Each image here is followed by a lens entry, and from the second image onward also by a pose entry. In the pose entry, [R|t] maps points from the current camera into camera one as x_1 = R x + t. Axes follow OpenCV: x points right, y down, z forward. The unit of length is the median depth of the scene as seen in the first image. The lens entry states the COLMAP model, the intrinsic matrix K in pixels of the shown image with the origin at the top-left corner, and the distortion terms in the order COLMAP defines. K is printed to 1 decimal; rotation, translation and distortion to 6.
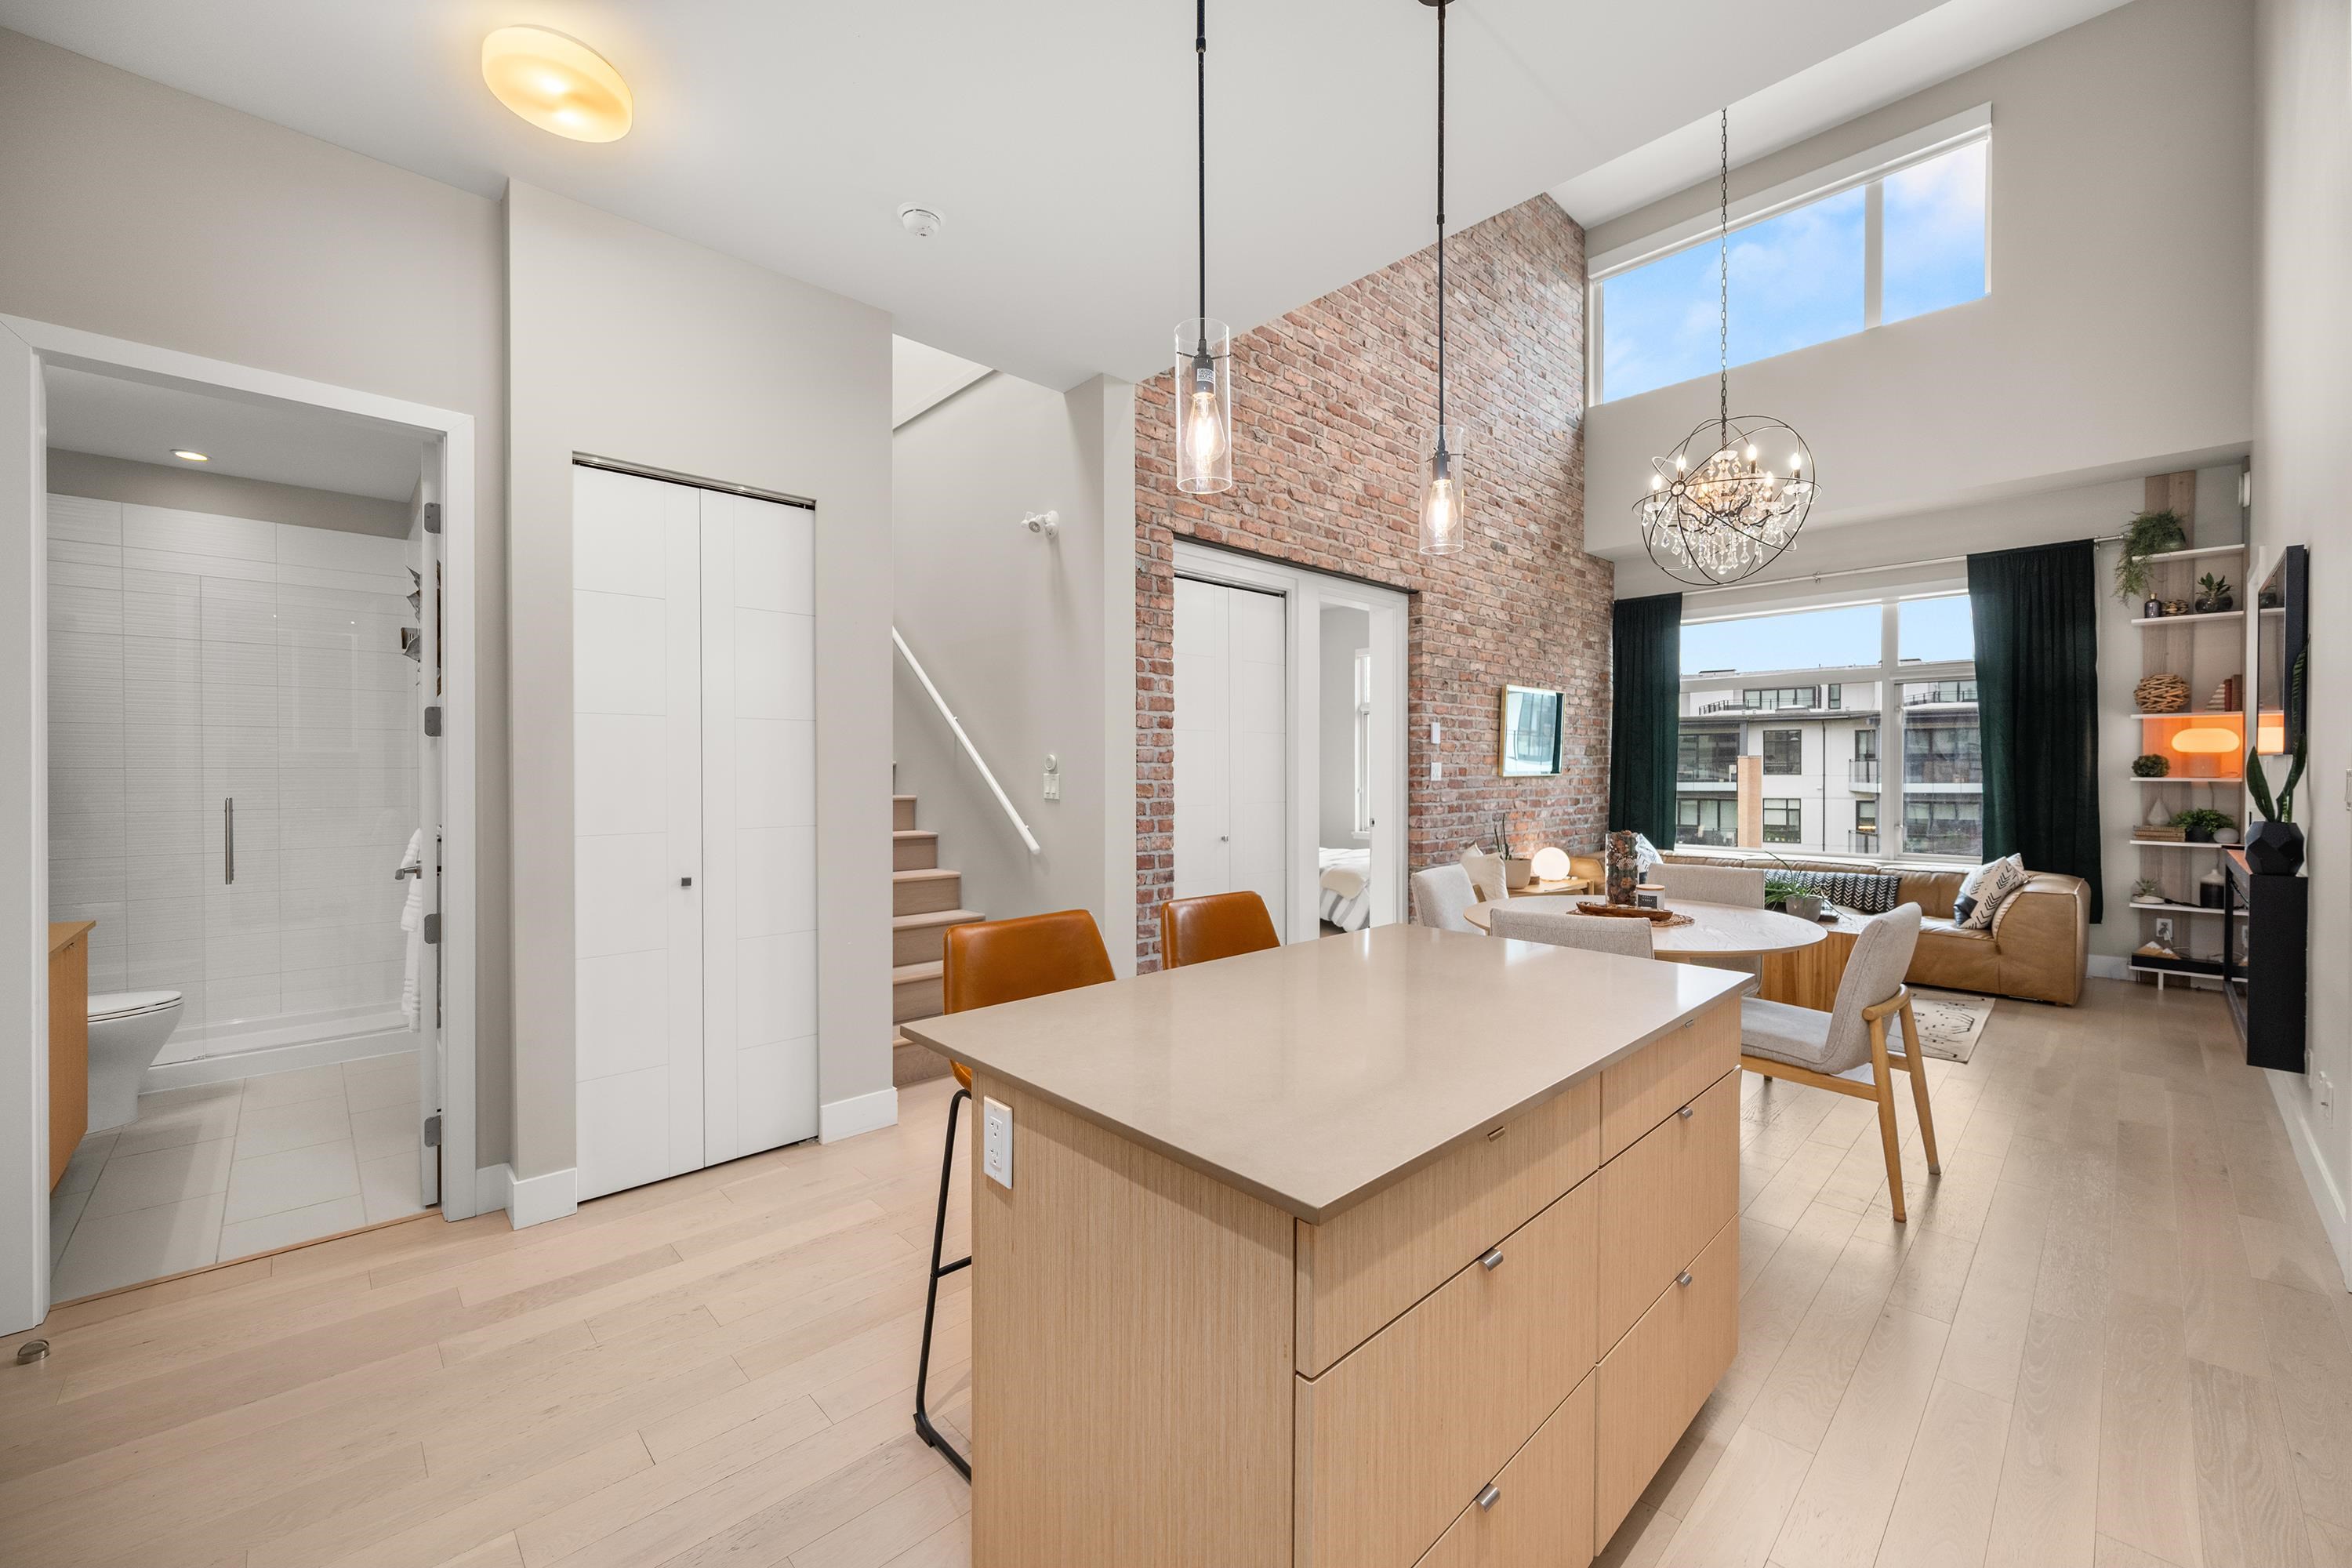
lens RADIAL K [[918.2, 0, 1183.3], [0, 918.2, 780.5], [0, 0, 1]] dist [-0.000963, -0.000325]
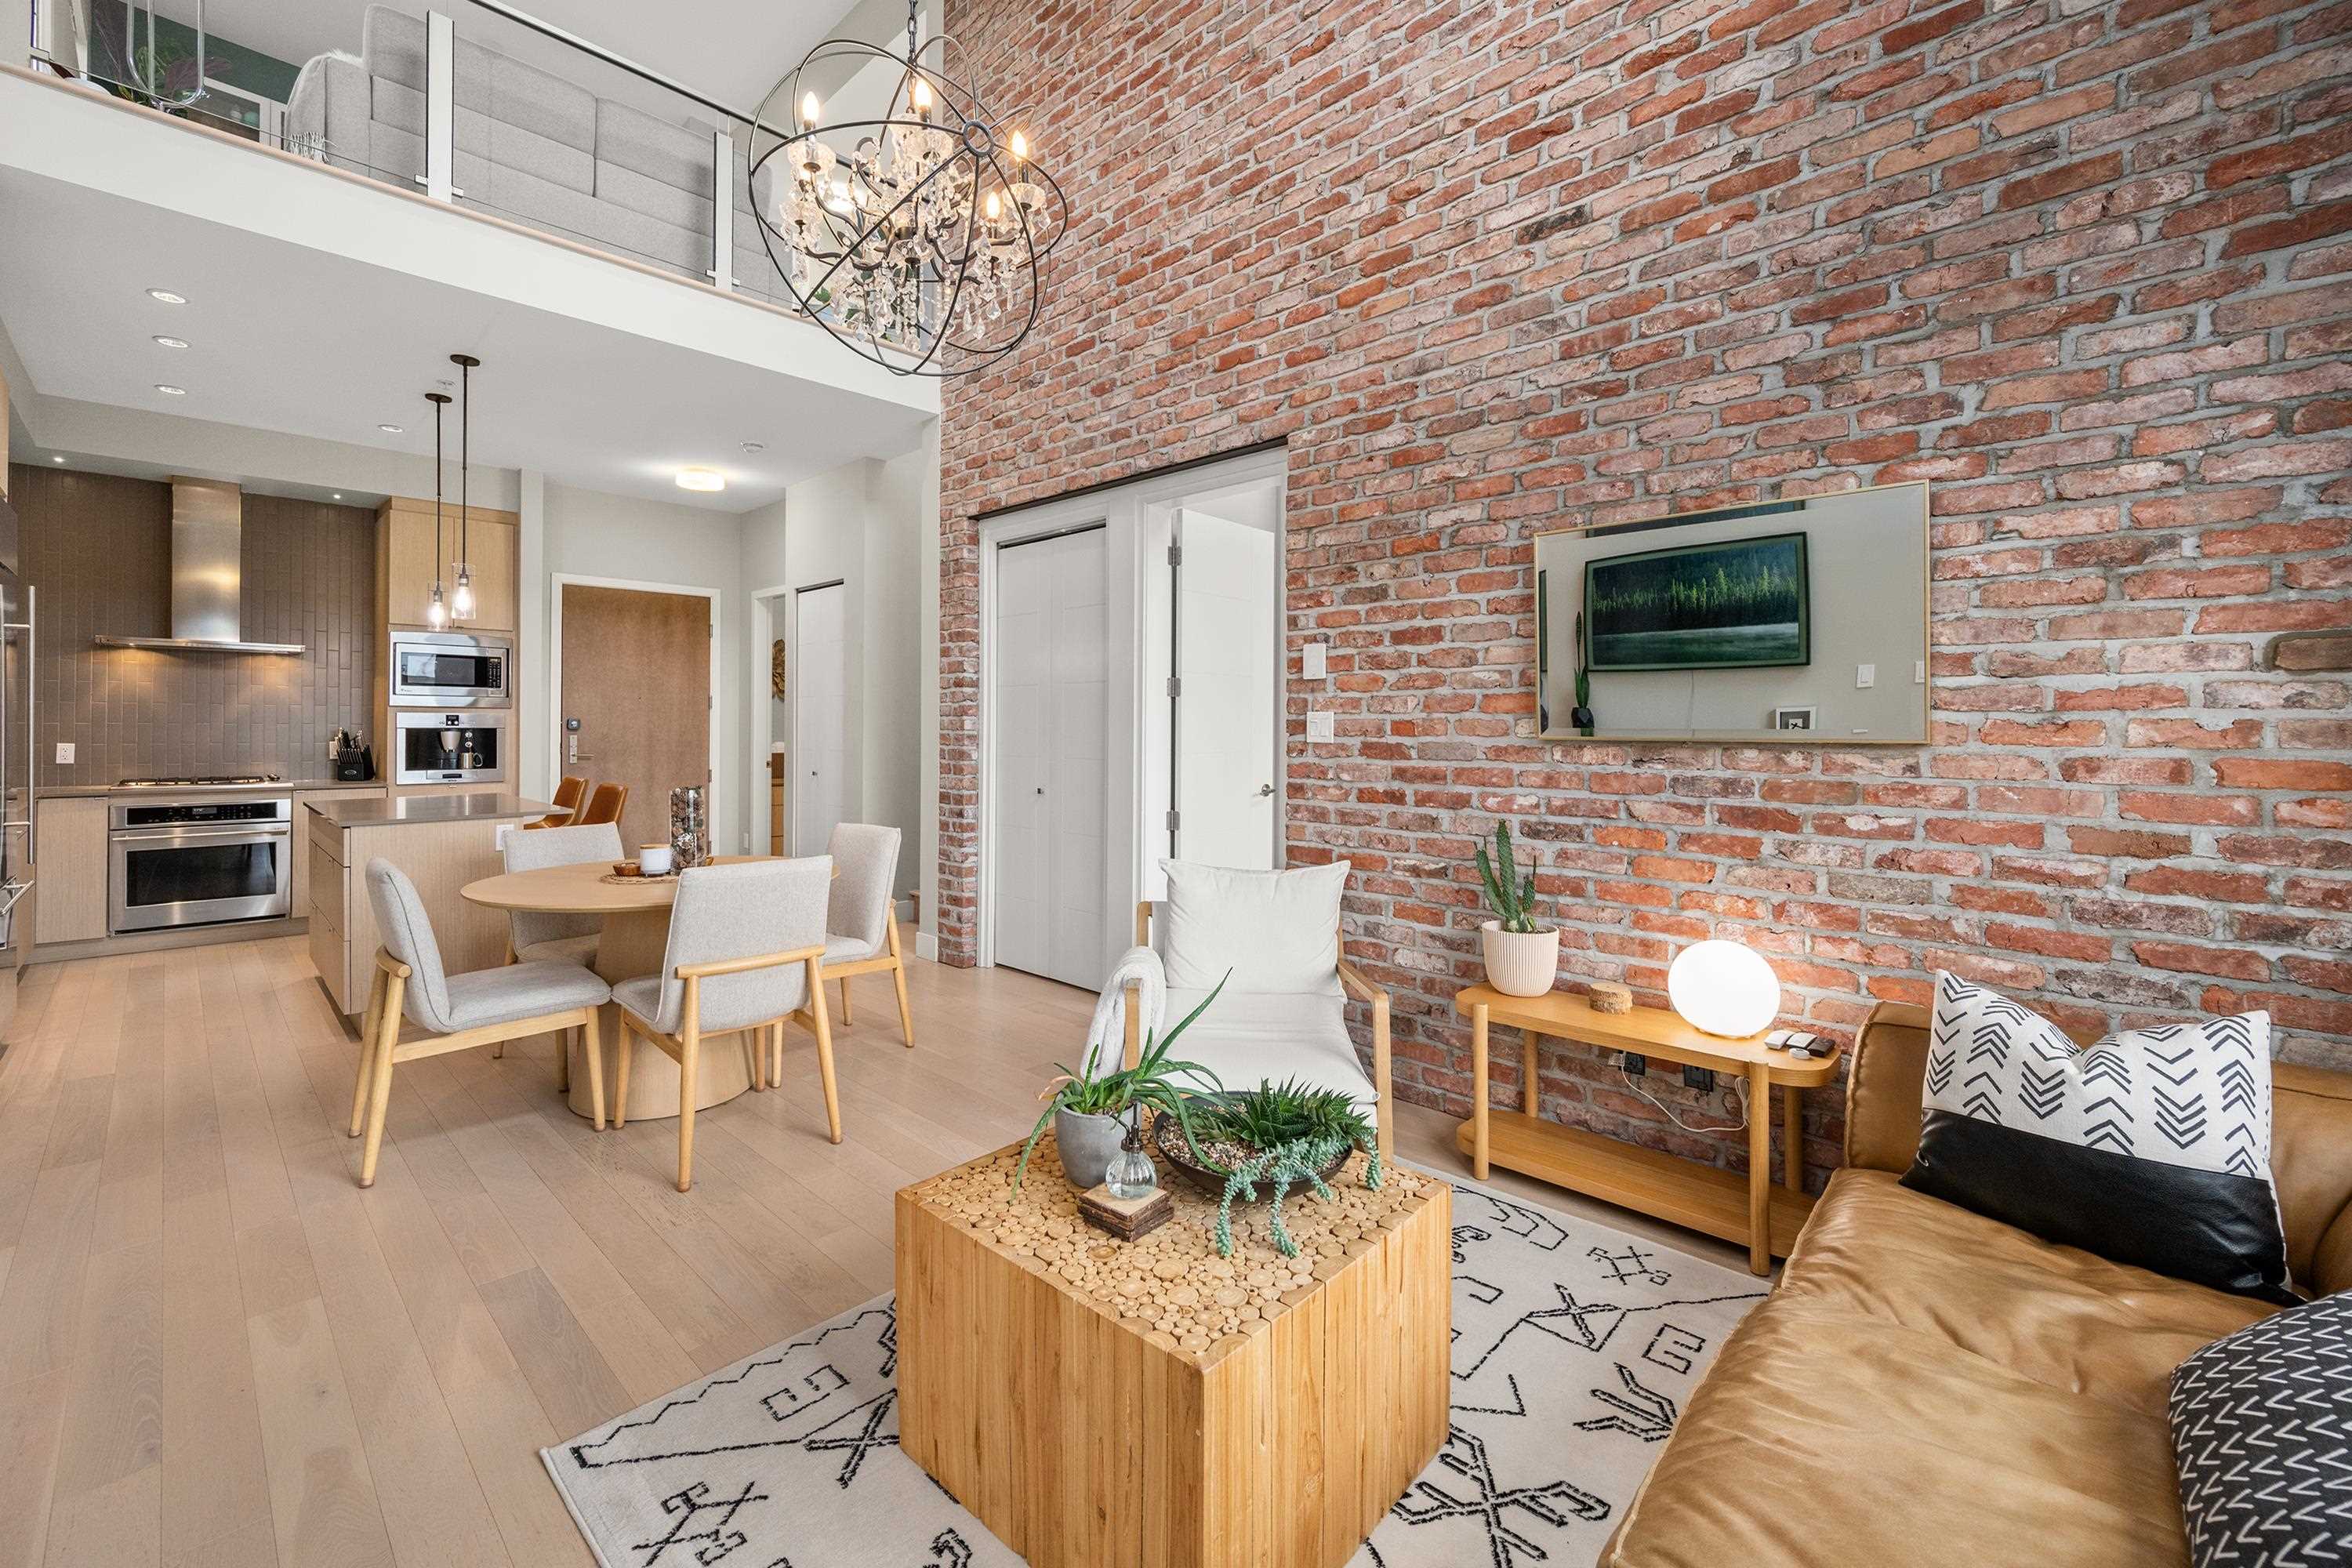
lens RADIAL K [[971.2, 0, 1128.1], [0, 971.2, 729.1], [0, 0, 1]] dist [-0.001617, -0.000479]
pose [[0.015296, 0.005758, -0.999866, 0.888492], [-0.016455, 0.999849, 0.005506, -0.009670], [0.999748, 0.016369, 0.015389, 0.864891]]
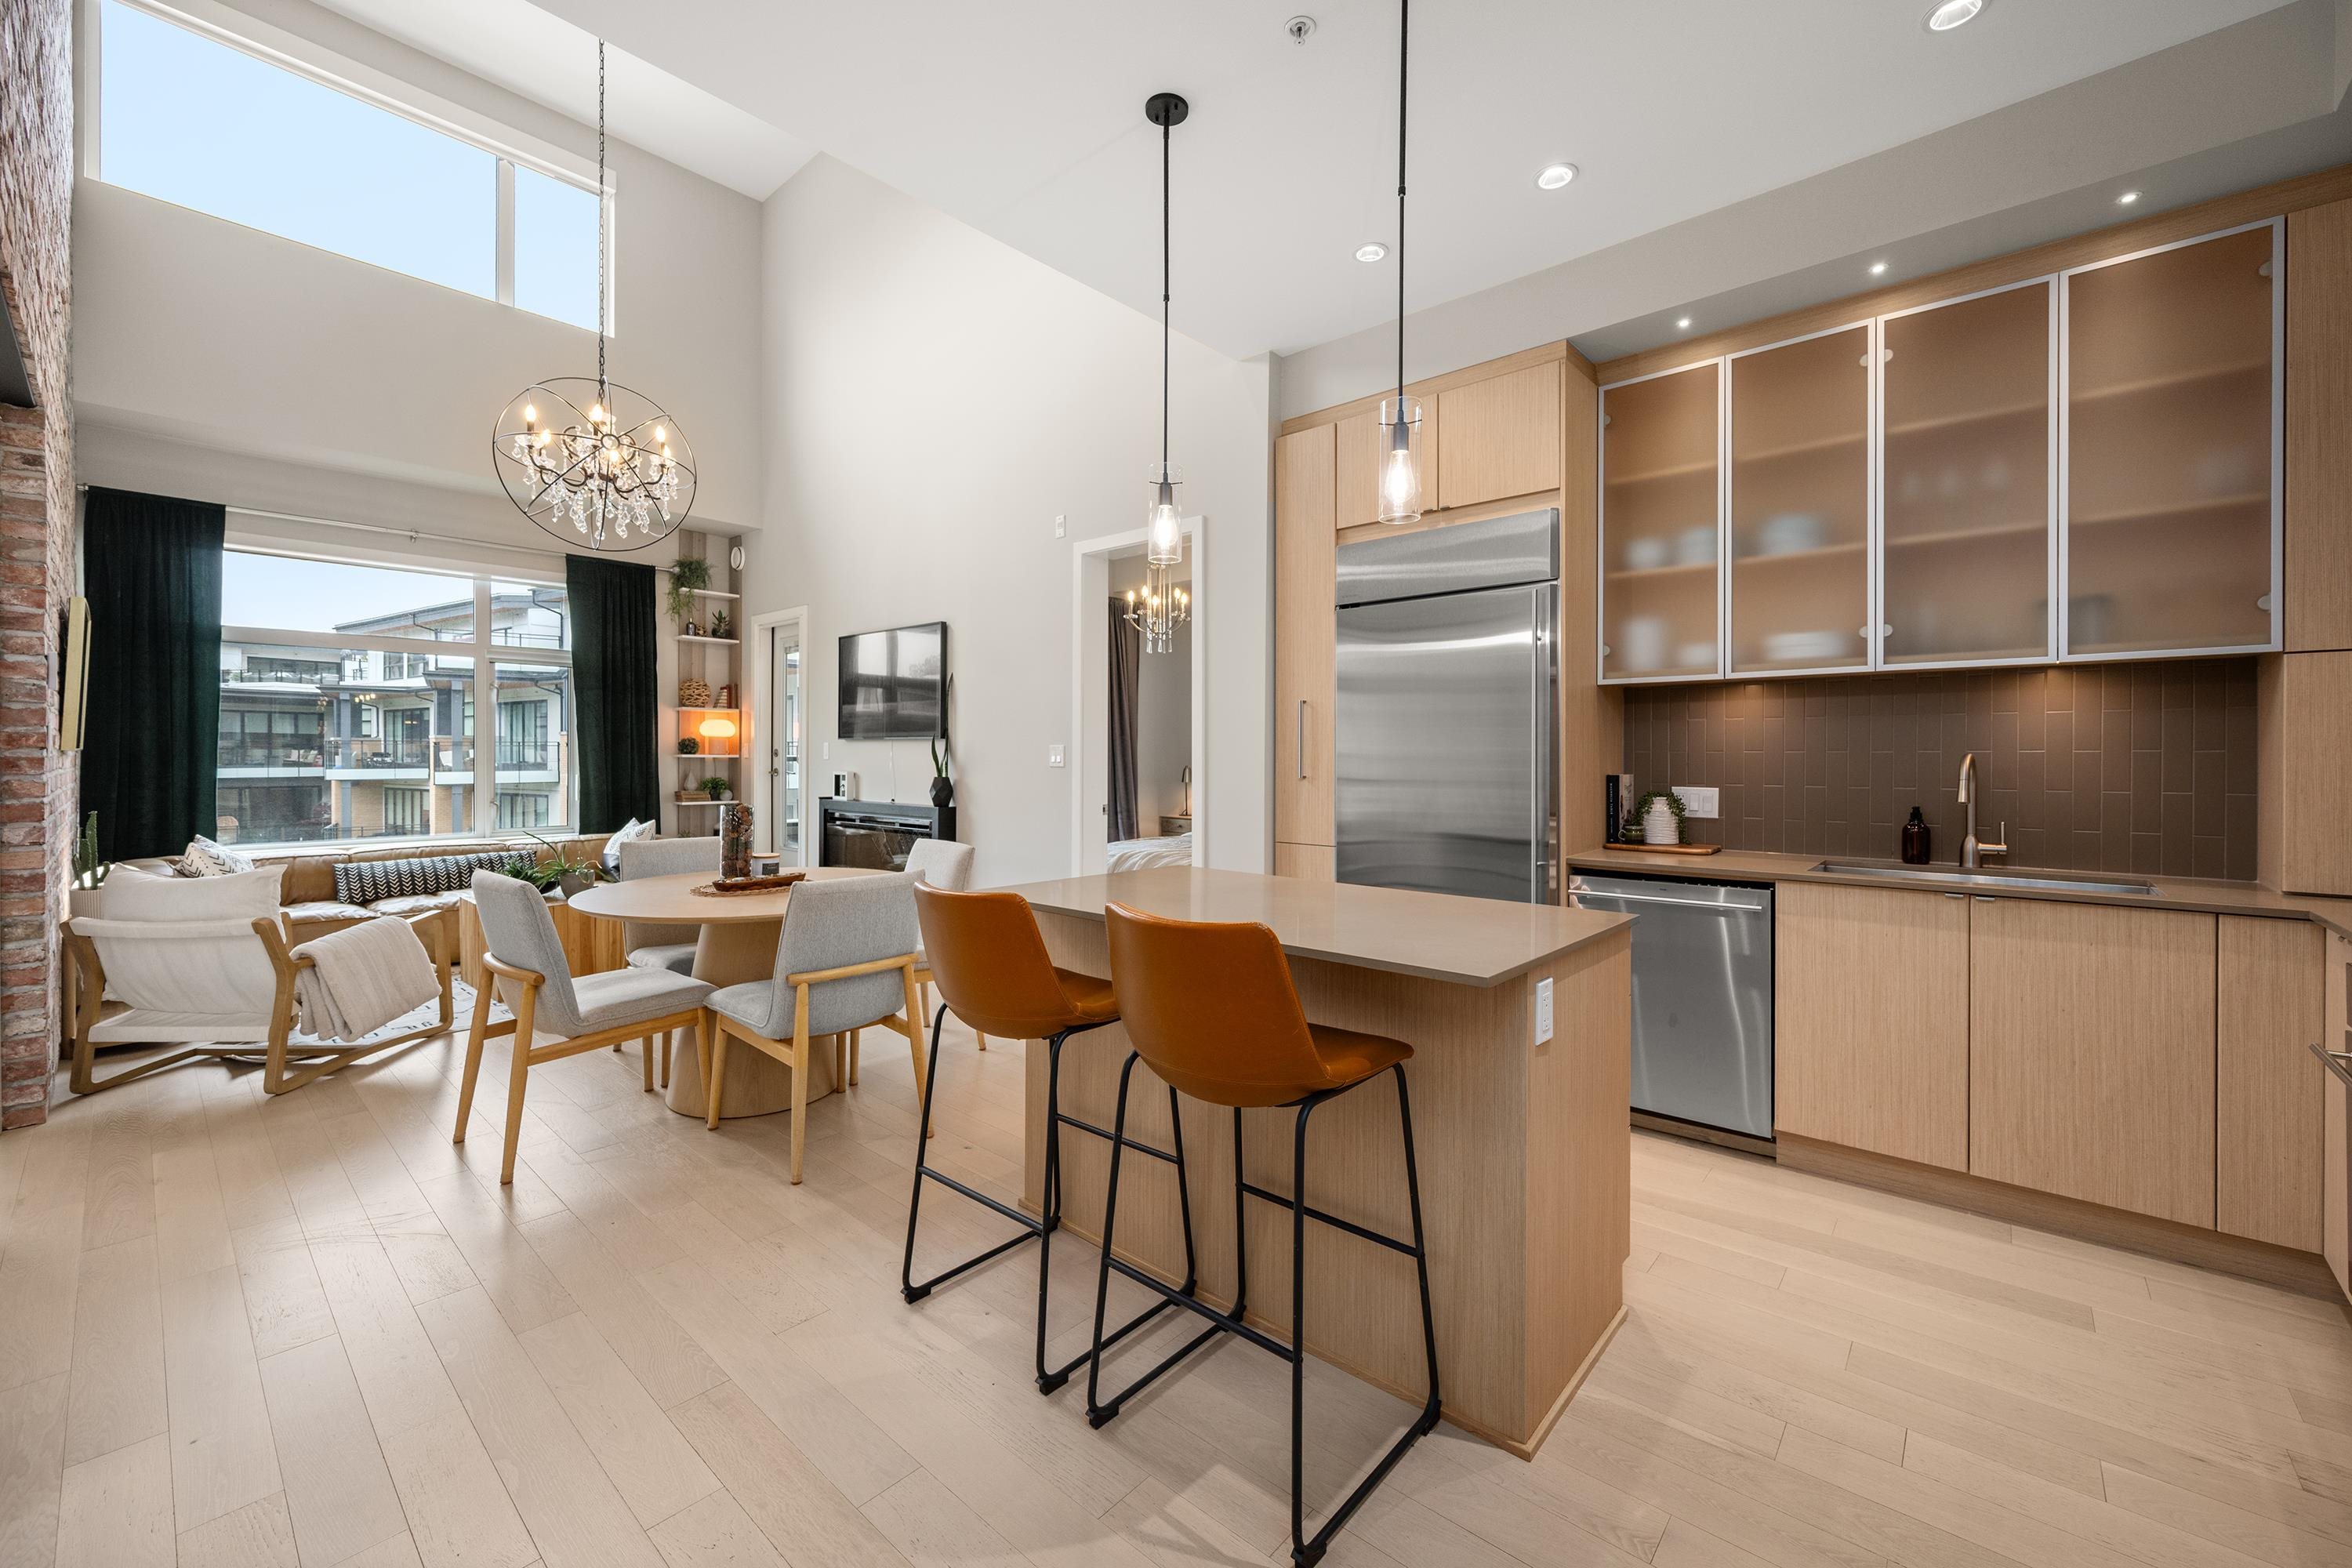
lens RADIAL K [[928.5, 0, 1180.7], [0, 928.5, 763.7], [0, 0, 1]] dist [-0.001869, -0.000057]
pose [[-0.082823, -0.005984, 0.996546, -0.334133], [0.007879, 0.999947, 0.006660, 0.005904], [-0.996533, 0.008403, -0.082771, 0.367718]]
